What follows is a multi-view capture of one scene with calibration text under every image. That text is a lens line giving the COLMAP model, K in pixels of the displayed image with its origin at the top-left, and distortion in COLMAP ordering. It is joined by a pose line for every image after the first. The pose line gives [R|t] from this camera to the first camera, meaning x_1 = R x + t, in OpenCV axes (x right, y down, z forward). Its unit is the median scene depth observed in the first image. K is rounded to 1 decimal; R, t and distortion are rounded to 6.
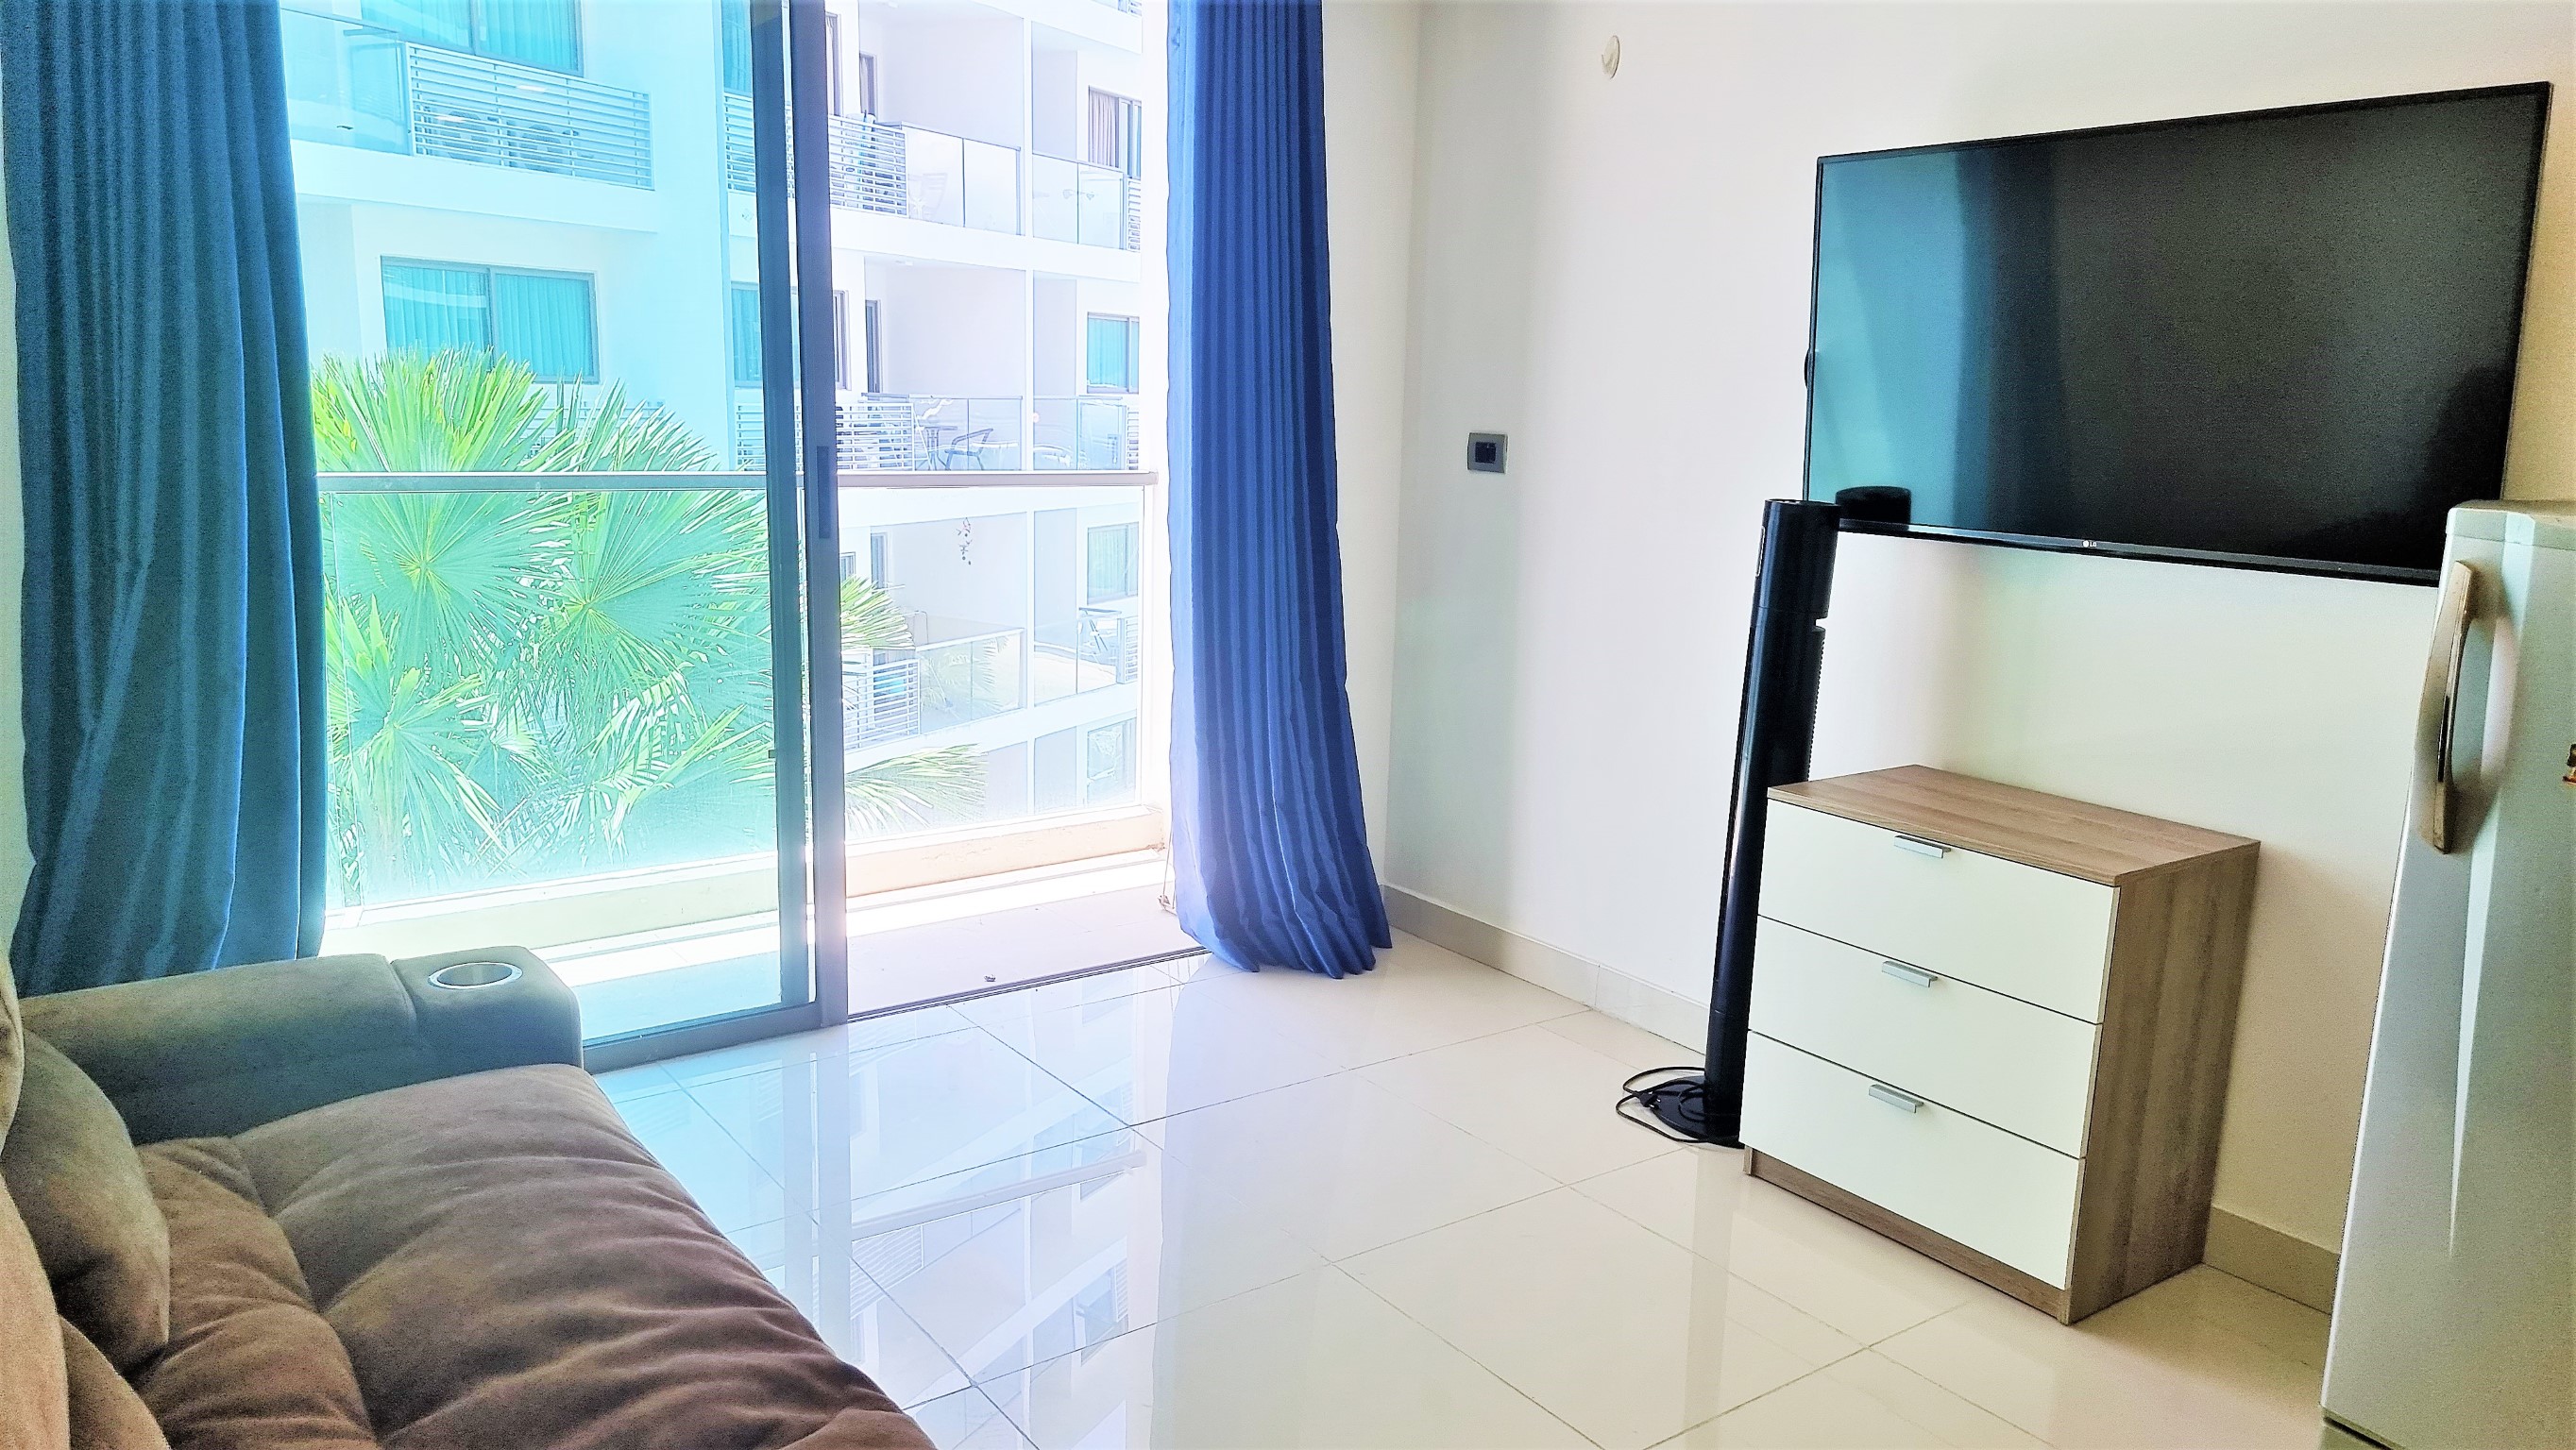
lens RADIAL K [[1839.9, 0, 1288.0], [0, 1839.9, 725.0], [0, 0, 1]] dist [0.081190, -0.002943]
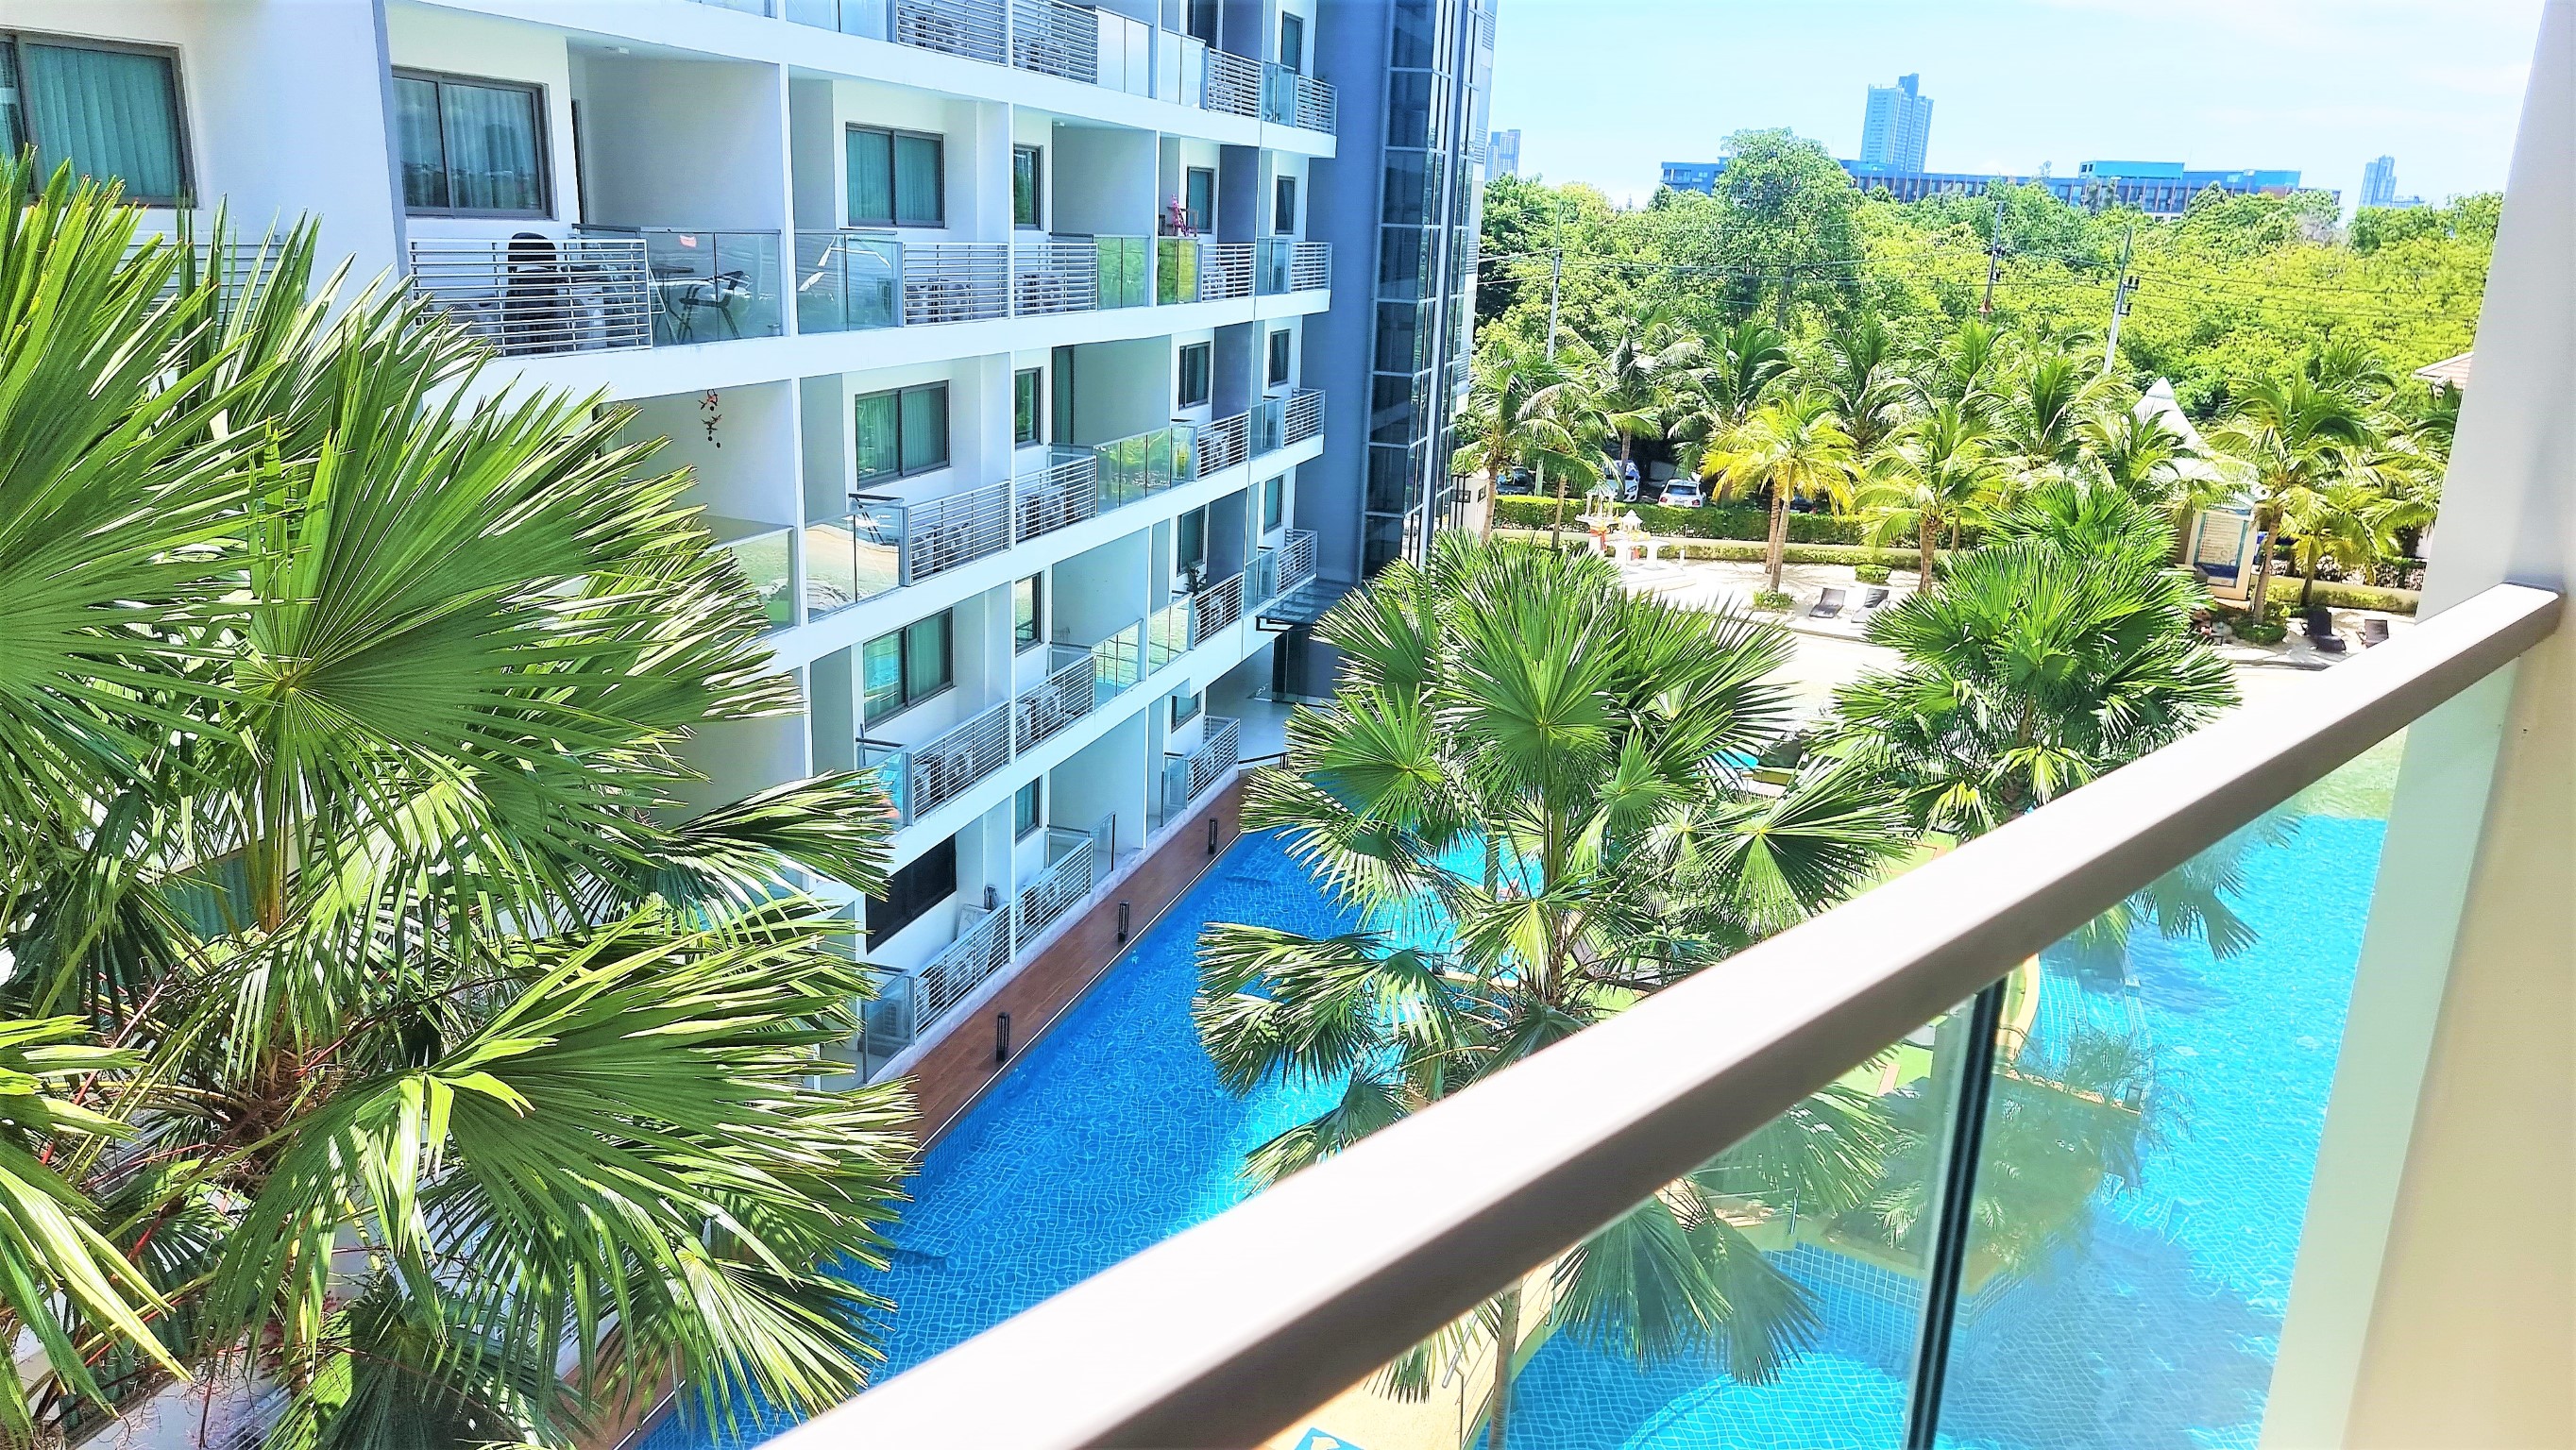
lens RADIAL K [[1810.7, 0, 1288.0], [0, 1810.7, 725.0], [0, 0, 1]] dist [0.060535, -0.043703]
pose [[0.983276, -0.038116, 0.178088, -0.098897], [0.021814, 0.995463, 0.092617, -0.045506], [-0.180810, -0.087183, 0.979646, 0.232076]]
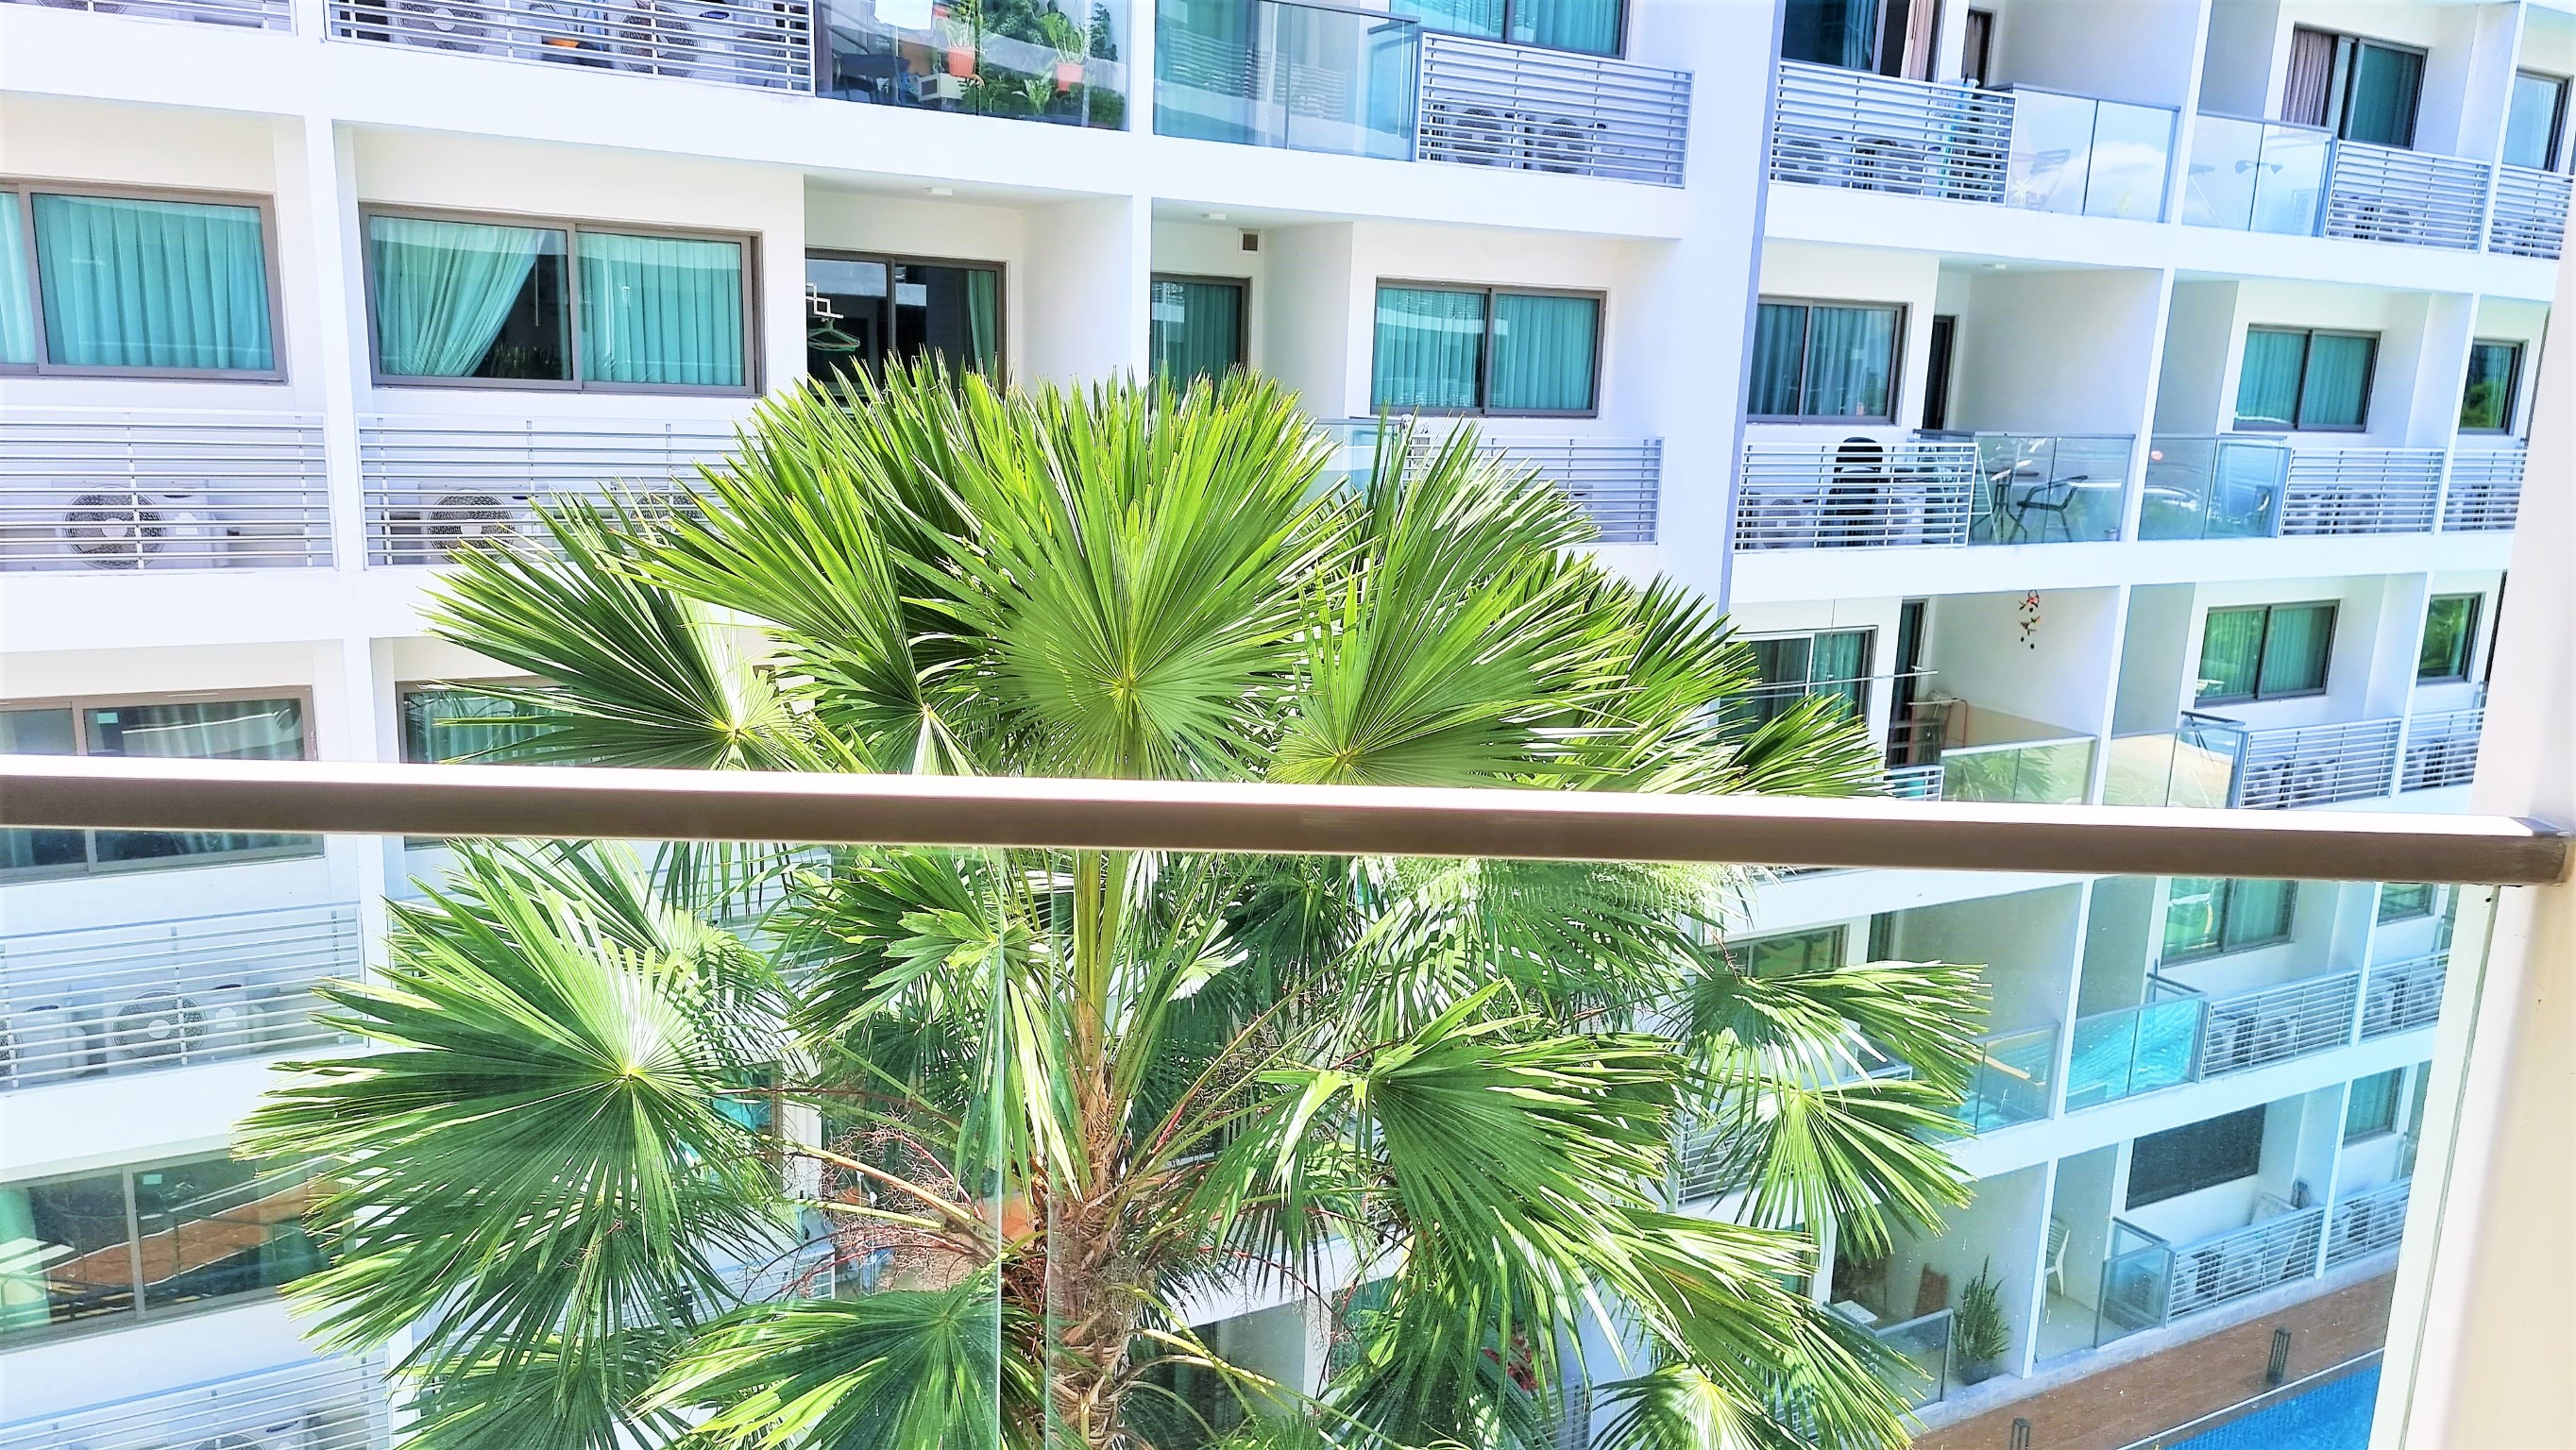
lens RADIAL K [[1817.6, 0, 1264.4], [0, 1817.6, 734.6], [0, 0, 1]] dist [0.092684, -0.083510]
pose [[0.836000, 0.110779, -0.537431, -0.026333], [-0.115368, 0.993002, 0.025224, -0.042233], [0.536465, 0.040915, 0.842930, 0.216830]]
